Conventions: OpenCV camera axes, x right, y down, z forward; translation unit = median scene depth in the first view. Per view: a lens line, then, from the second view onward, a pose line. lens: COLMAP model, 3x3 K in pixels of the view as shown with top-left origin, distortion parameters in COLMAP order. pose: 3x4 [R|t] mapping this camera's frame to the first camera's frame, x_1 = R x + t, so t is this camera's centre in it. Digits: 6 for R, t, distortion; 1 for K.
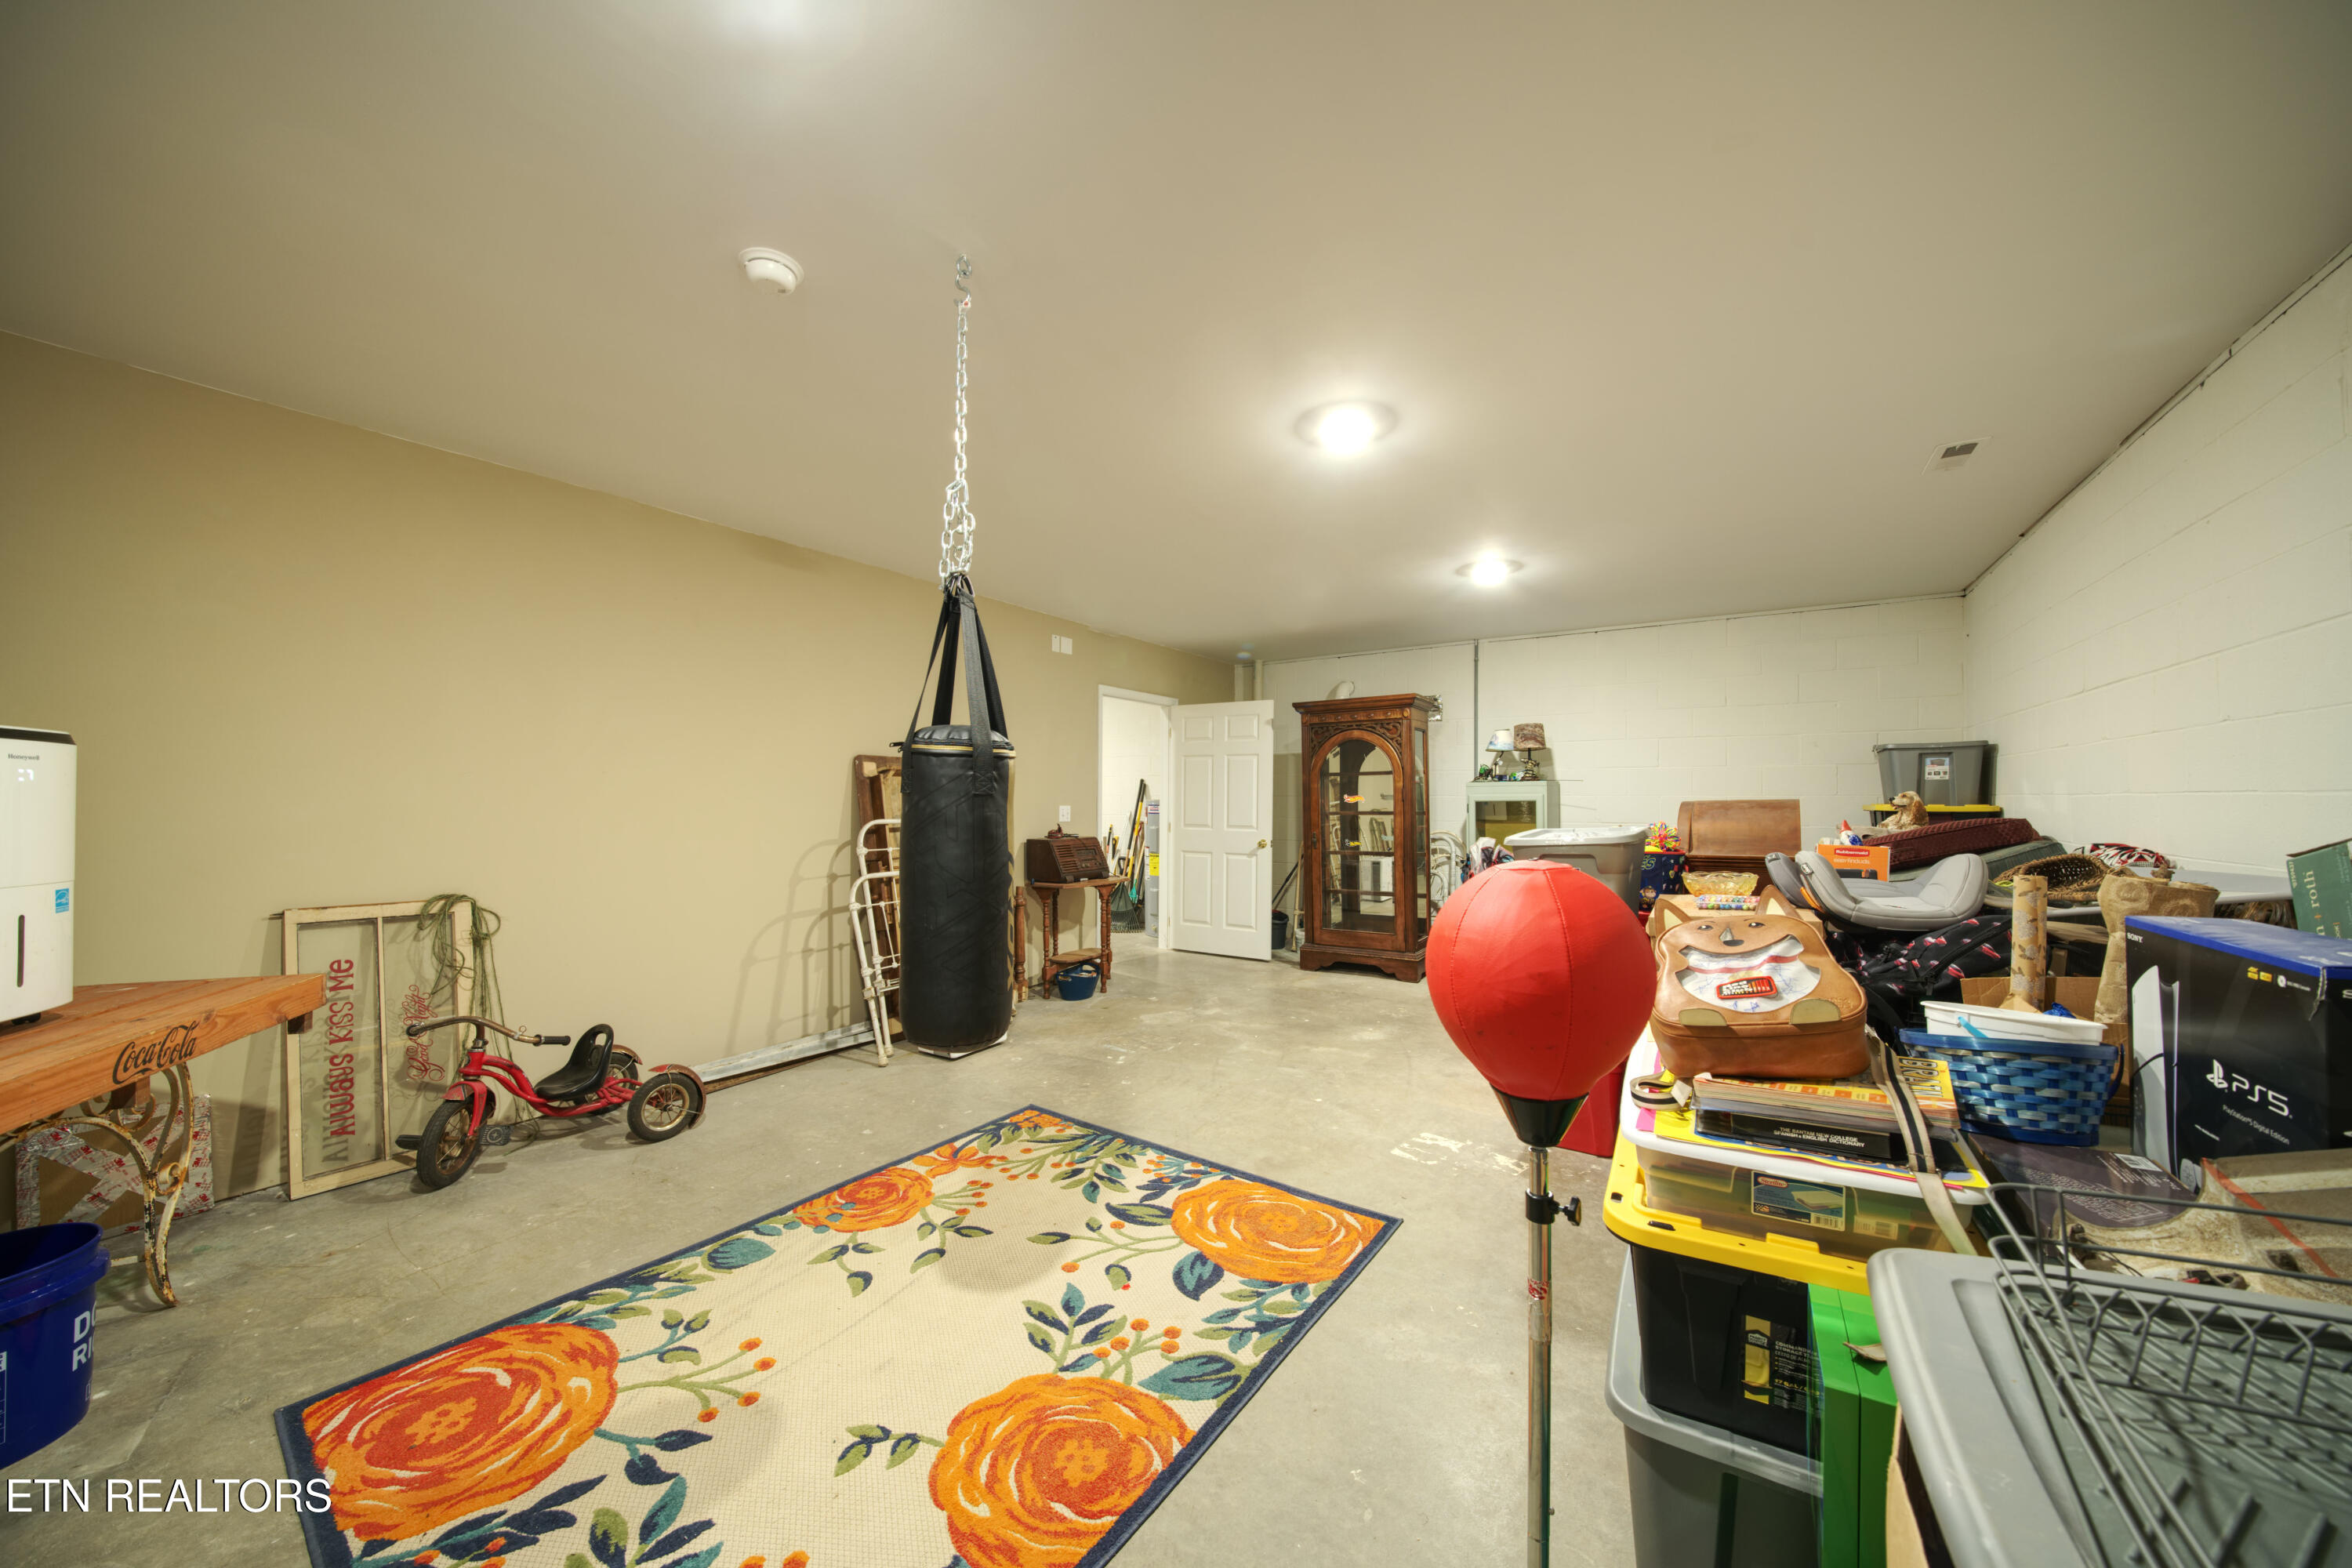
lens RADIAL K [[831.7, 0, 1172.9], [0, 831.7, 787.4], [0, 0, 1]] dist [-0.027953, 0.004653]
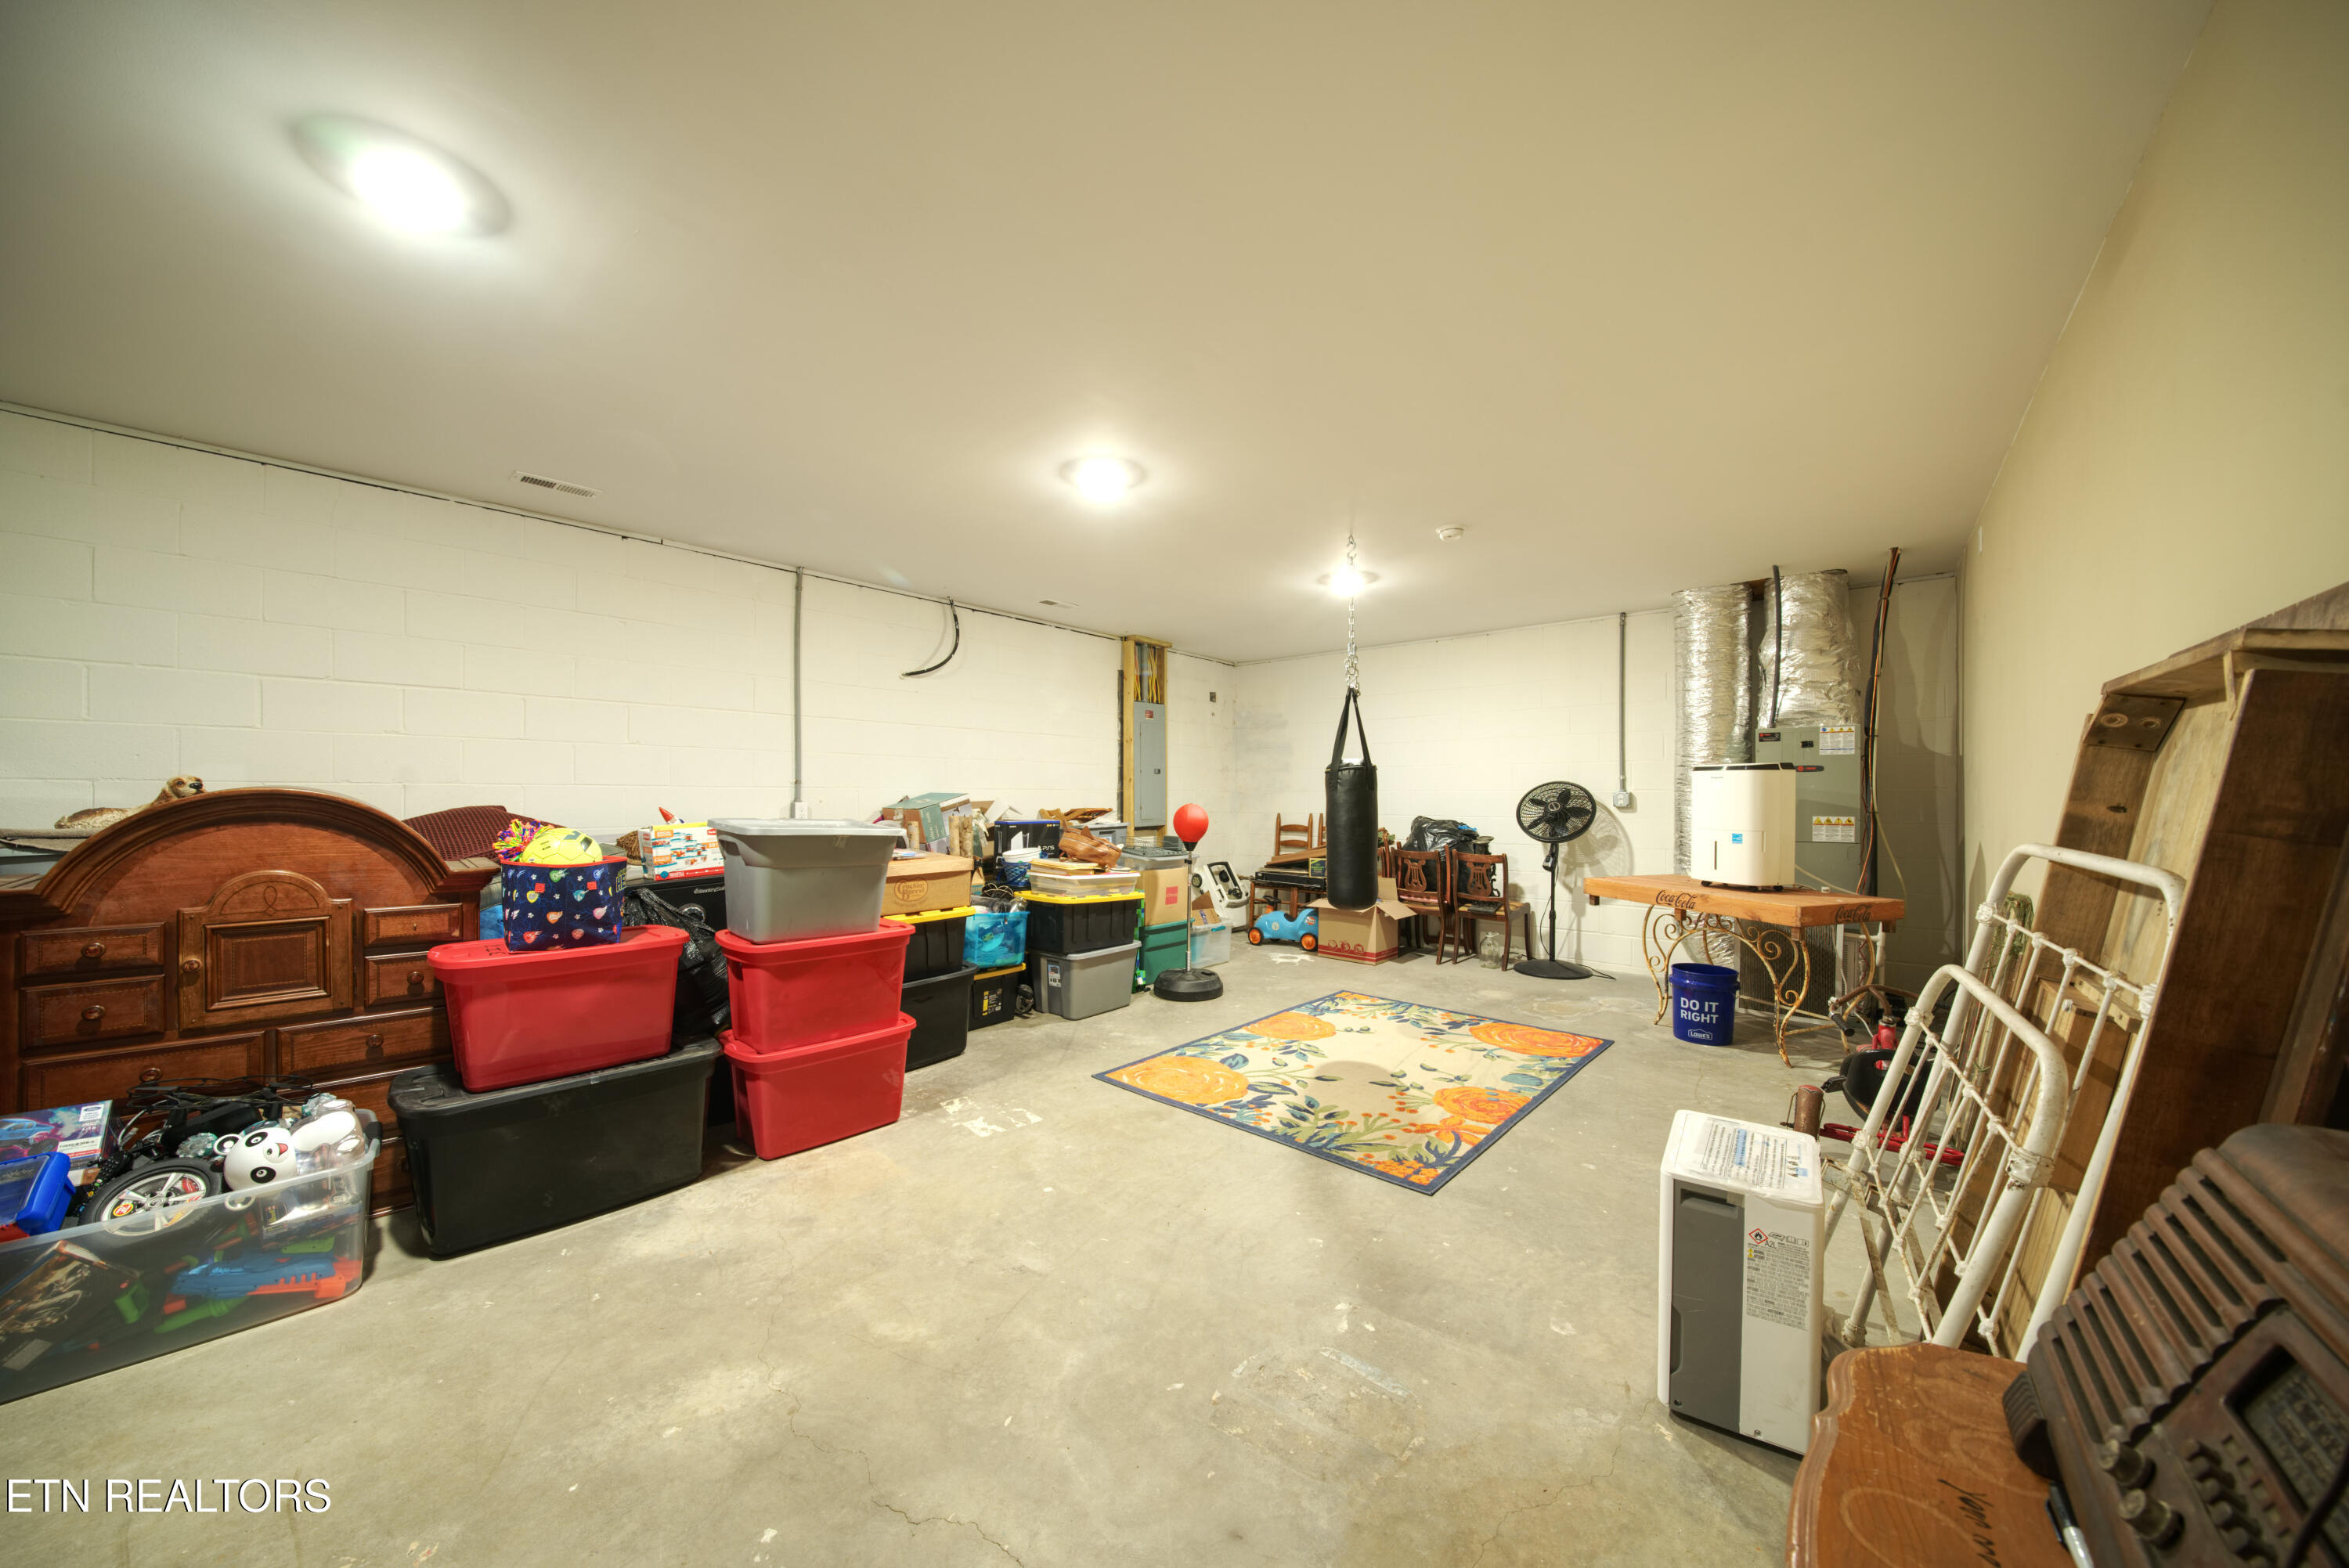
lens RADIAL K [[830.6, 0, 1171.4], [0, 830.6, 787.4], [0, 0, 1]] dist [-0.027953, 0.004653]
pose [[-0.994266, 0.000883, 0.106927, -0.021491], [-0.001747, 0.999698, -0.024503, 0.039557], [-0.106916, -0.024549, -0.993965, 2.304614]]
